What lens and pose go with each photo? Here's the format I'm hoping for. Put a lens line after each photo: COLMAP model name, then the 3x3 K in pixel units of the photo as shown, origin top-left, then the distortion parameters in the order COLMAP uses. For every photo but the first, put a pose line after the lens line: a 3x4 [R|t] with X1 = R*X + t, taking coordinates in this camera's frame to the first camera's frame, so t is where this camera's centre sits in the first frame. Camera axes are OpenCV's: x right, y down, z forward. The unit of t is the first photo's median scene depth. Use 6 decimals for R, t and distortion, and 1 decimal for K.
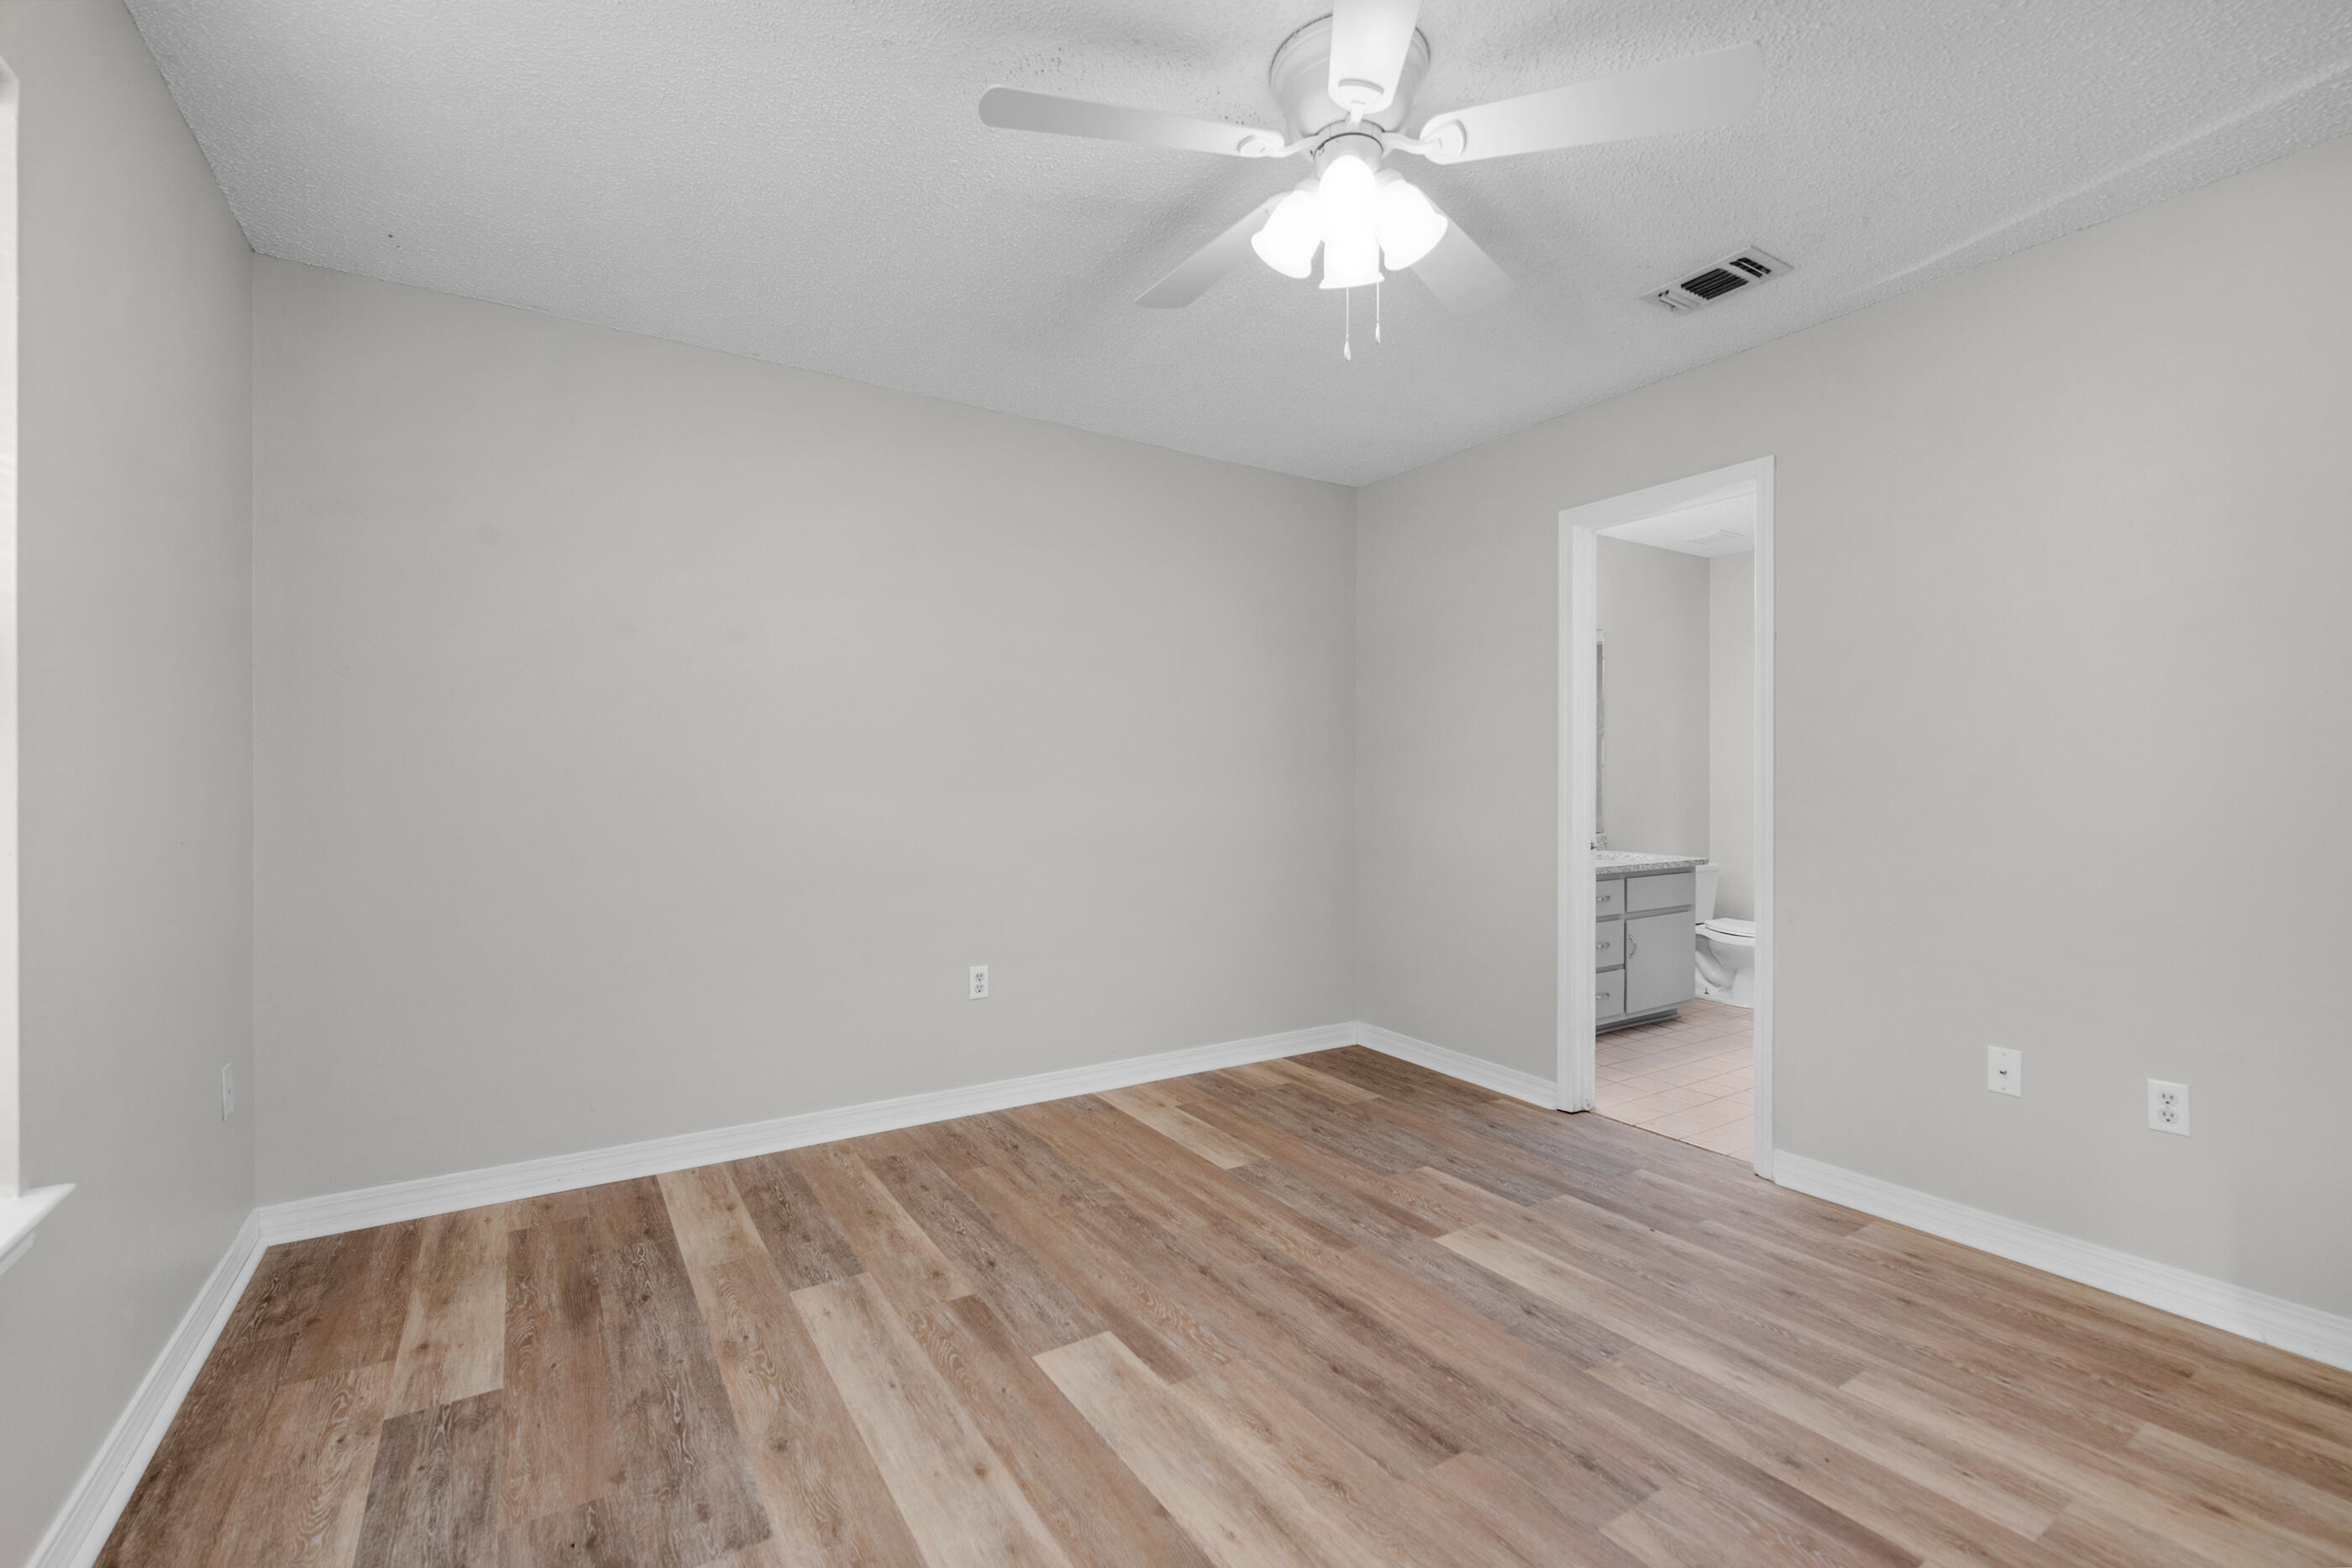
lens RADIAL K [[1028.4, 0, 1176.9], [0, 1028.4, 795.2], [0, 0, 1]] dist [0.003044, -0.001312]
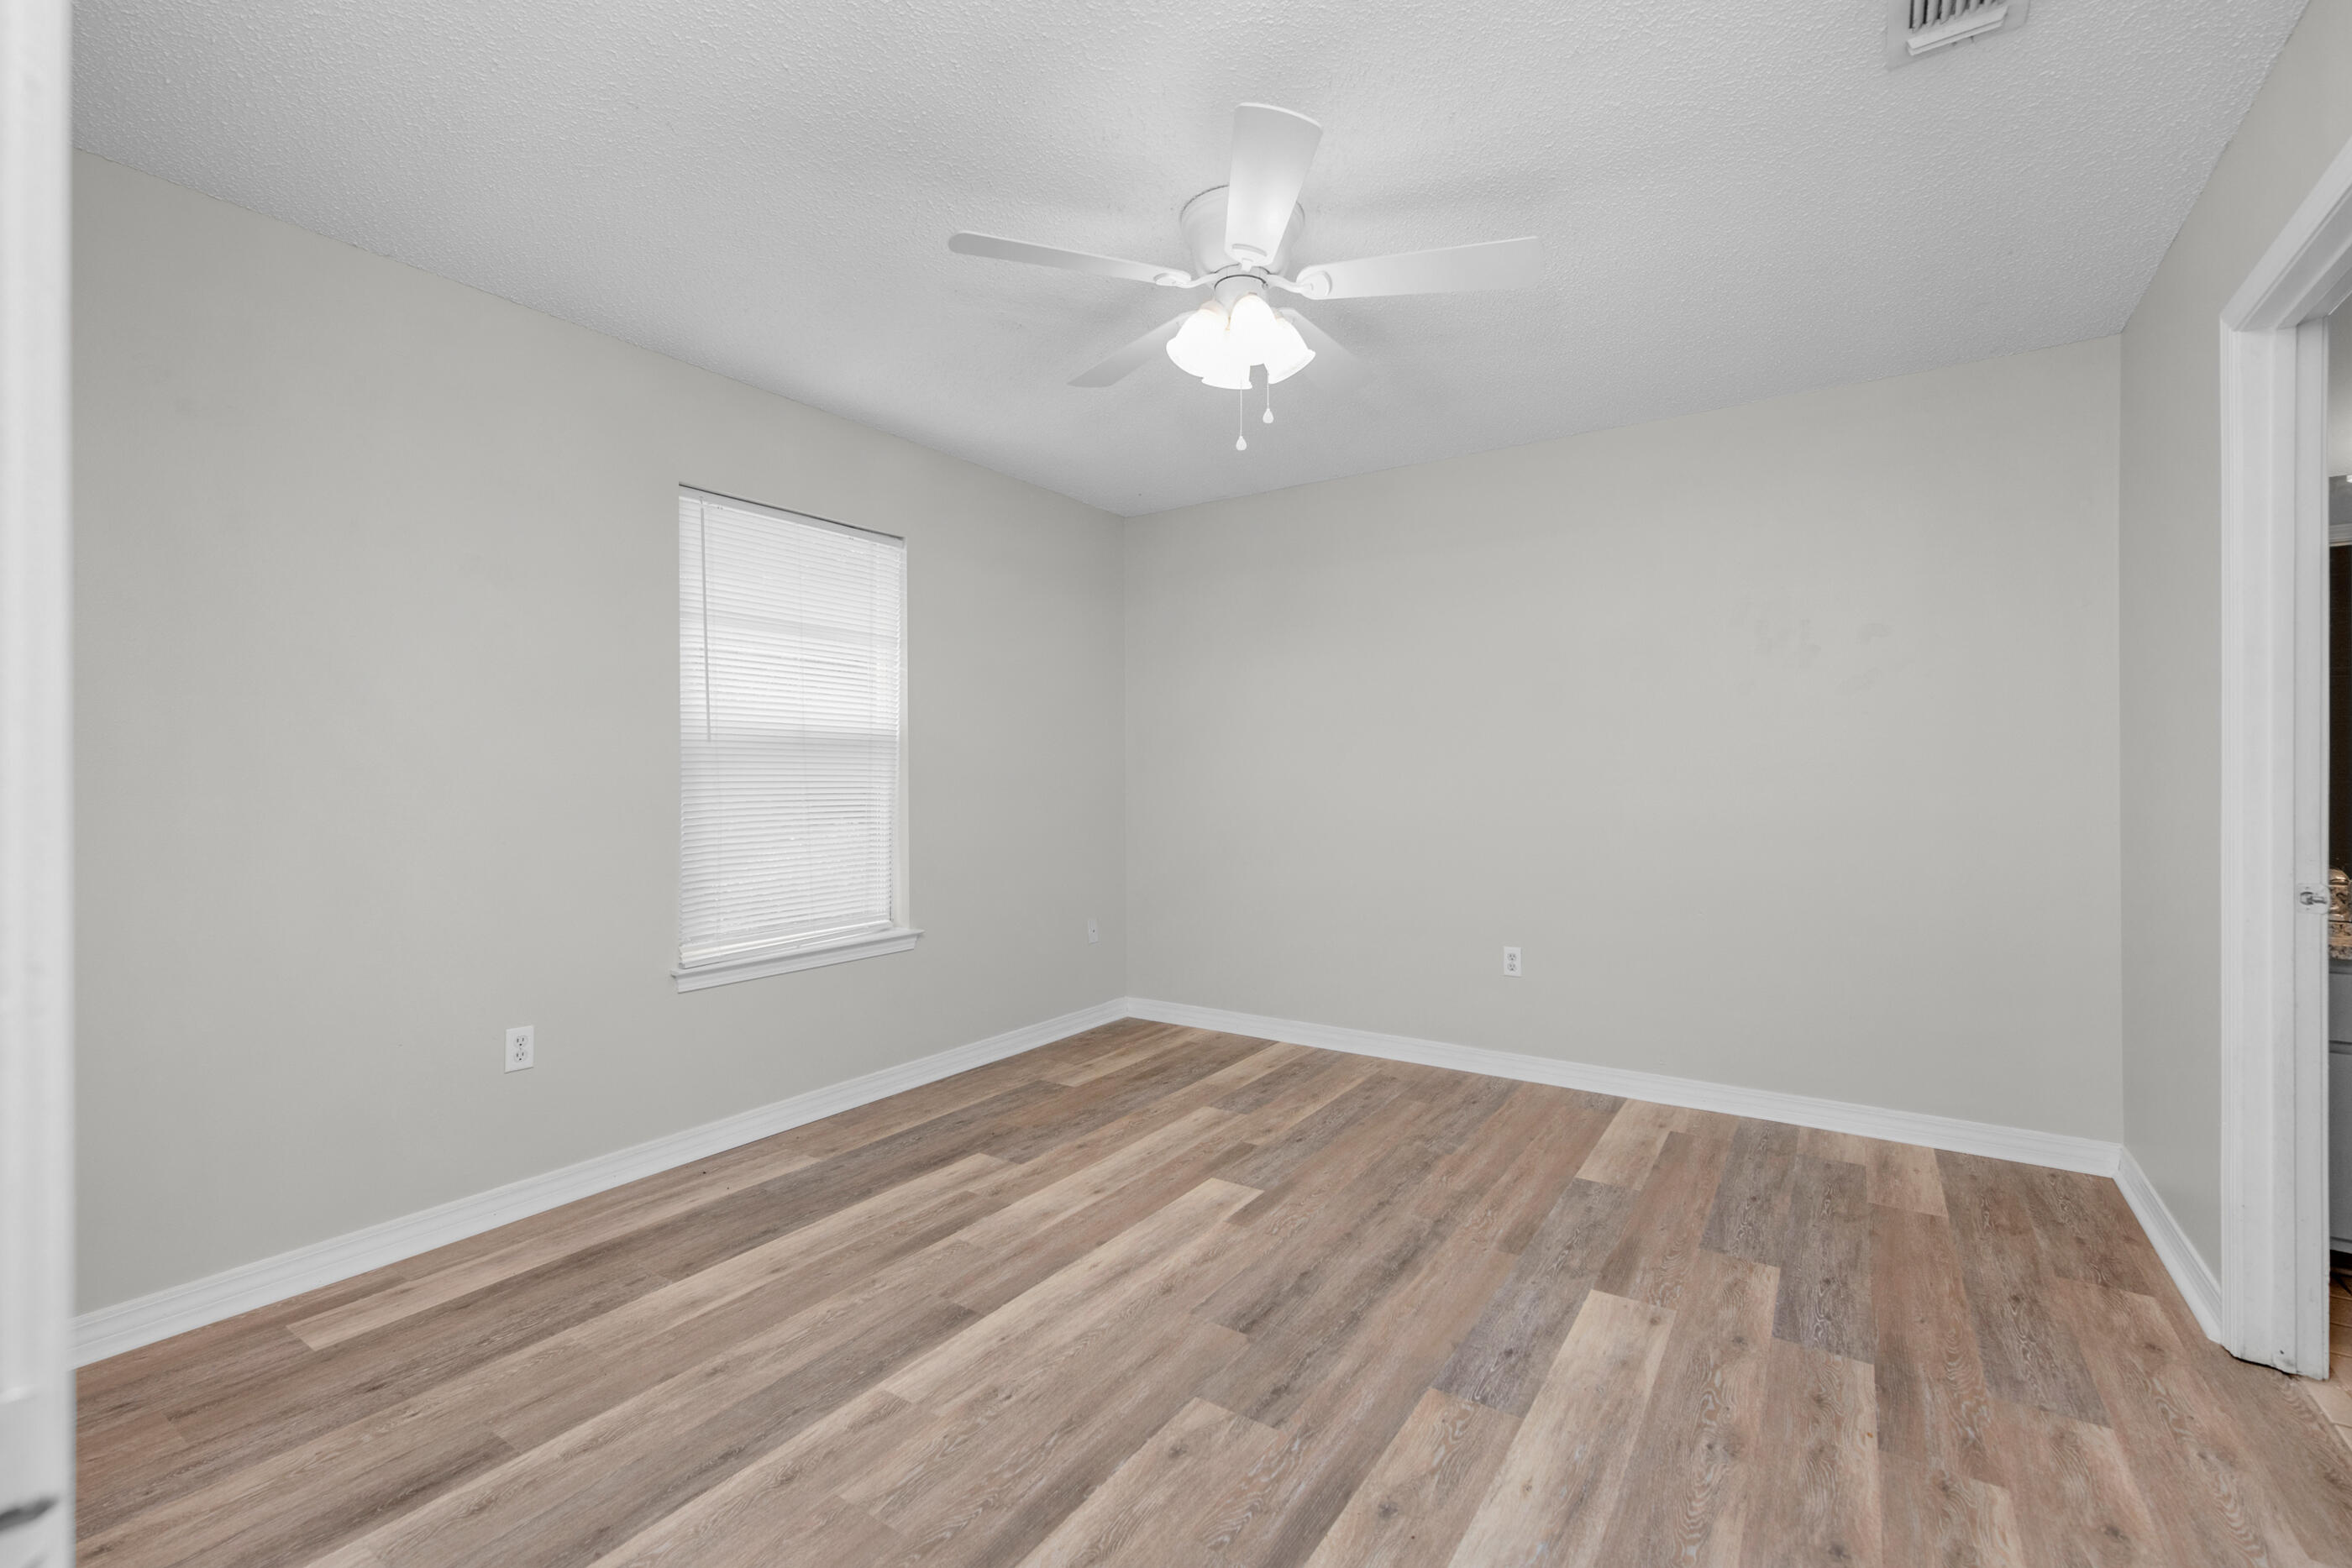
lens RADIAL K [[1028.4, 0, 1177.1], [0, 1028.4, 793.2], [0, 0, 1]] dist [0.003044, -0.001312]
pose [[0.384539, 0.010513, -0.923049, 0.939860], [-0.014477, 0.999881, 0.005357, -0.001866], [0.922995, 0.011303, 0.384646, 0.314568]]
